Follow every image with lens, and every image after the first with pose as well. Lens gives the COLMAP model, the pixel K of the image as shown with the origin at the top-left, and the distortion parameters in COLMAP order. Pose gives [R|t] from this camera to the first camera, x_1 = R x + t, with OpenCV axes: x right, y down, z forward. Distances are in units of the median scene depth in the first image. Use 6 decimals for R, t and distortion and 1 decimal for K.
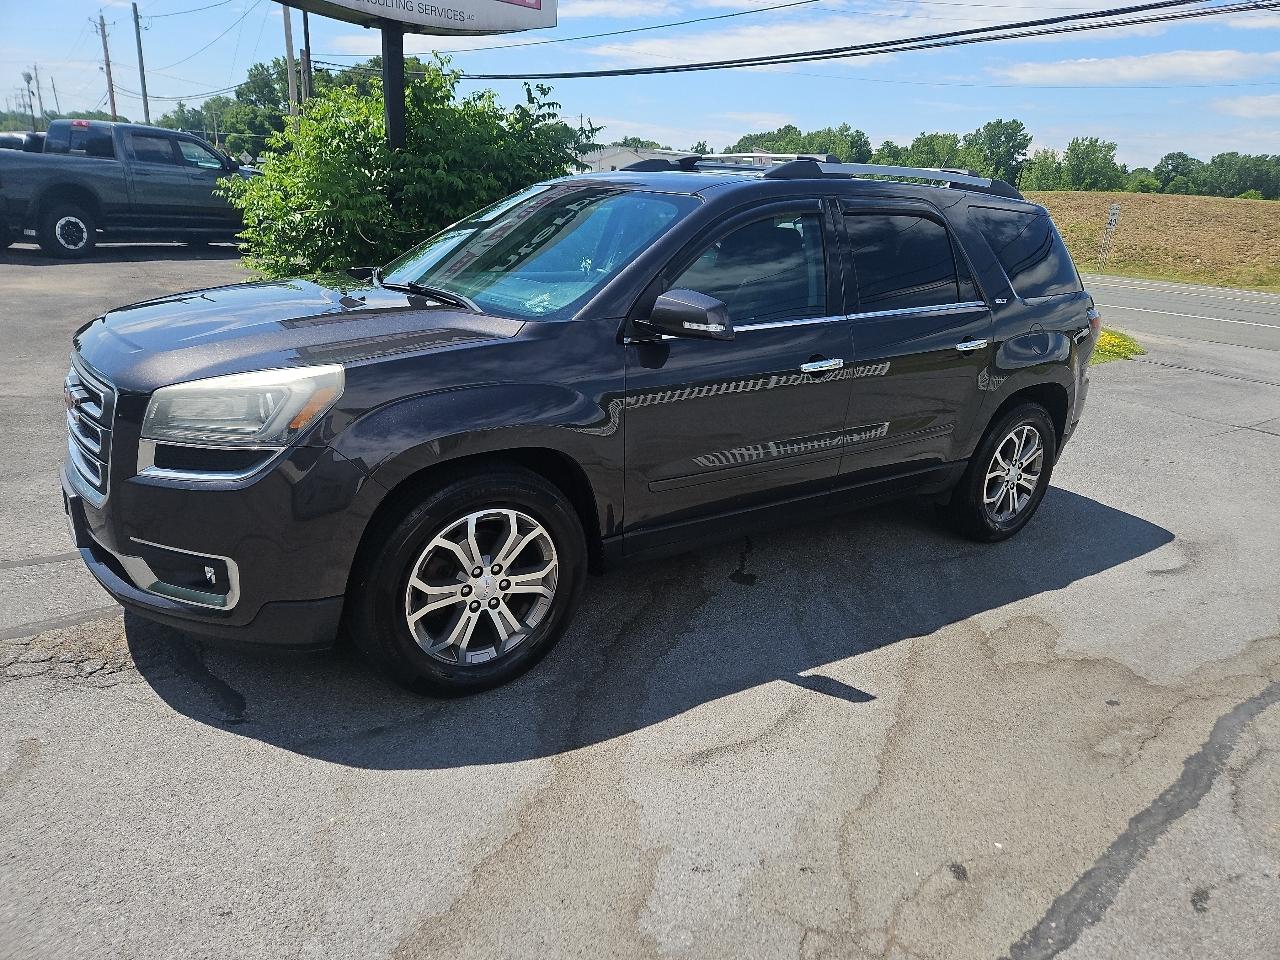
lens RADIAL K [[854.9, 0, 645.6], [0, 854.9, 478.6], [0, 0, 1]] dist [0.071218, -0.056345]
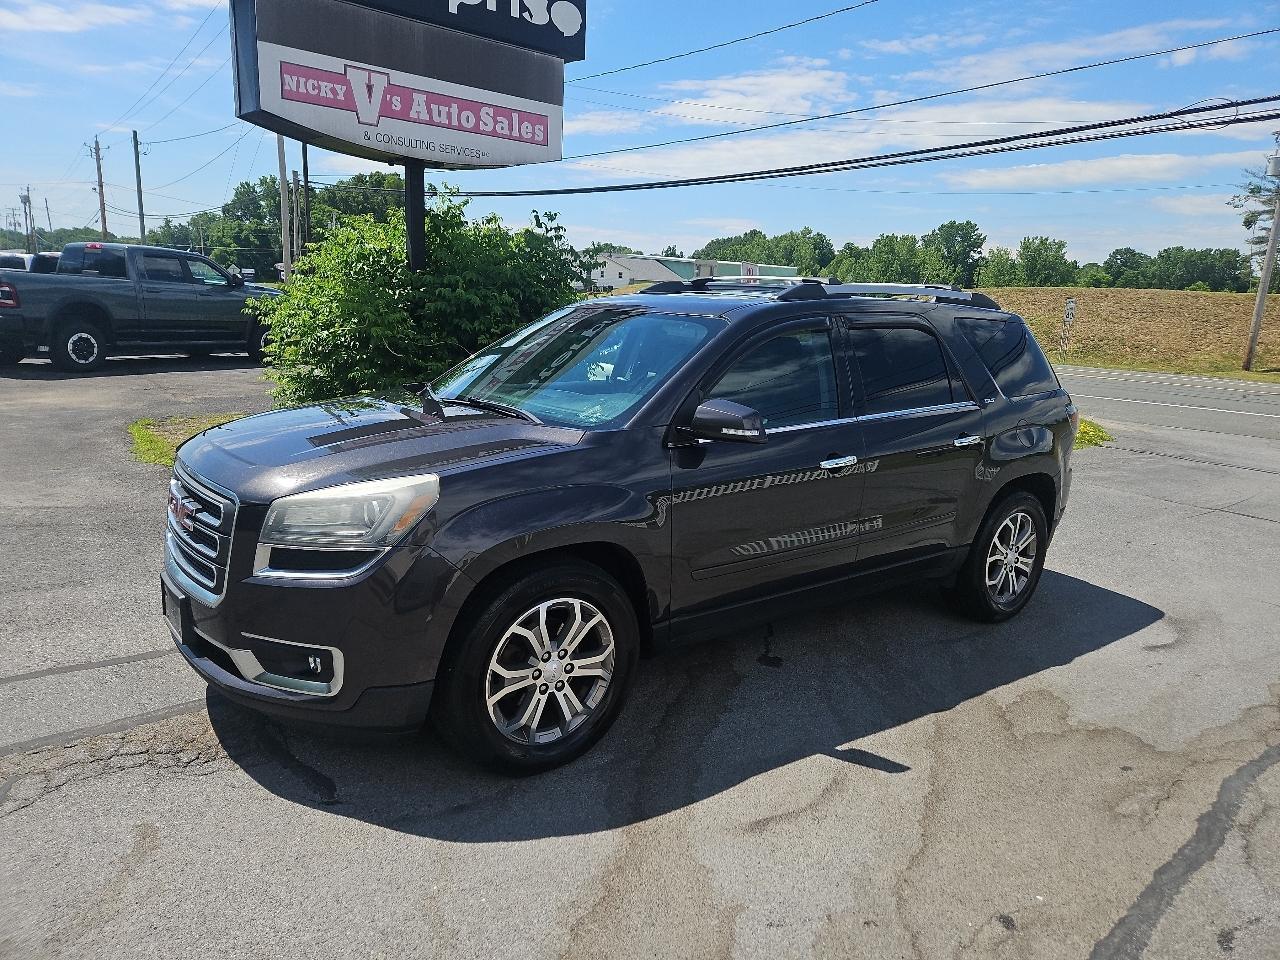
lens RADIAL K [[854.9, 0, 636.8], [0, 854.9, 478.8], [0, 0, 1]] dist [0.071218, -0.056345]
pose [[0.999605, -0.022309, 0.017067, -0.078610], [0.024017, 0.993916, -0.107486, 0.002519], [-0.014565, 0.107853, 0.994060, -0.102482]]
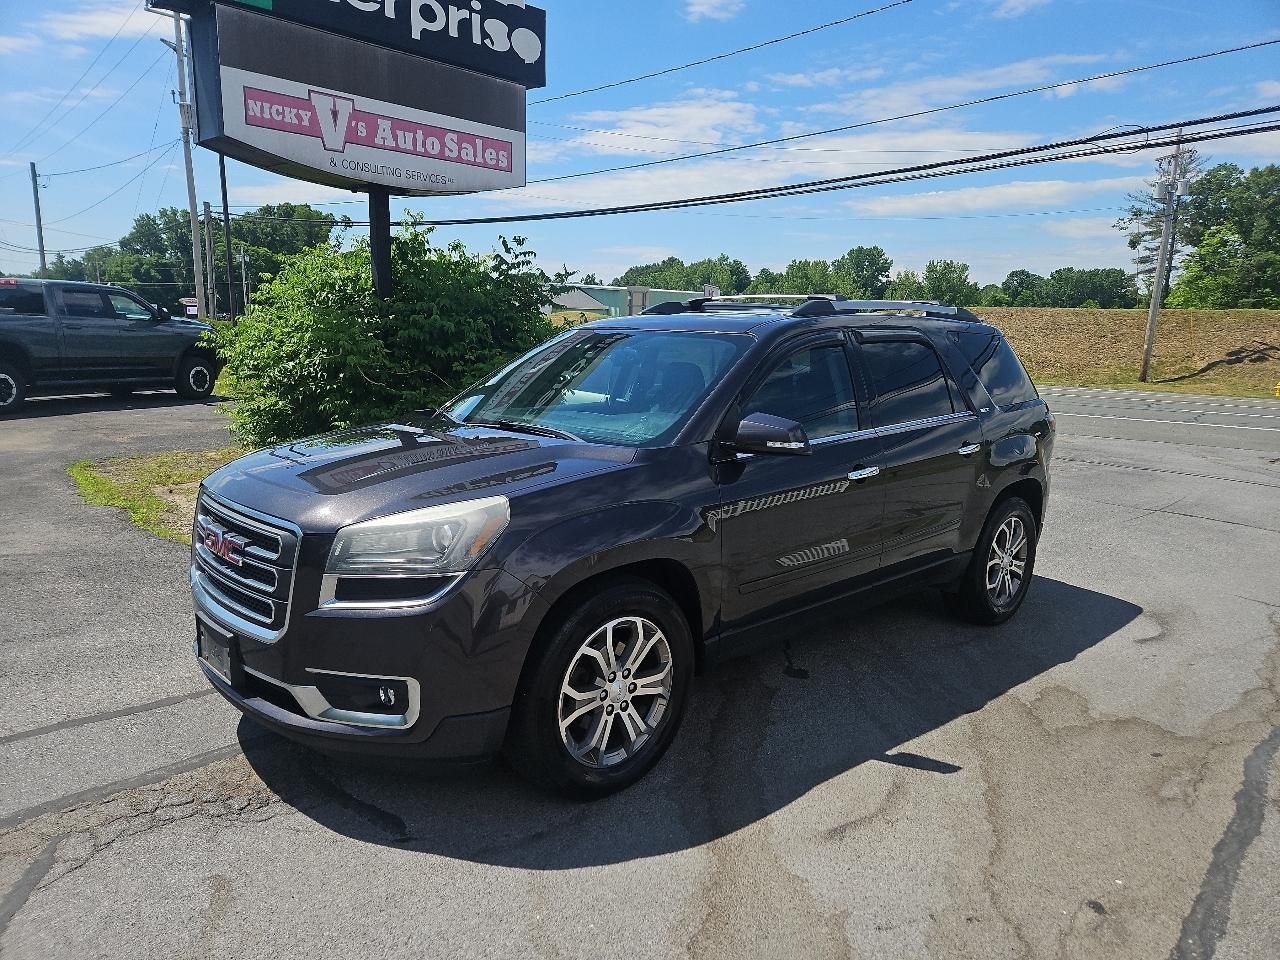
lens RADIAL K [[854.9, 0, 637.1], [0, 854.9, 488.3], [0, 0, 1]] dist [0.071218, -0.056345]
pose [[0.992902, -0.059667, 0.102882, -0.220313], [0.072259, 0.989727, -0.123365, 0.006982], [-0.094464, 0.129923, 0.987014, -0.093381]]
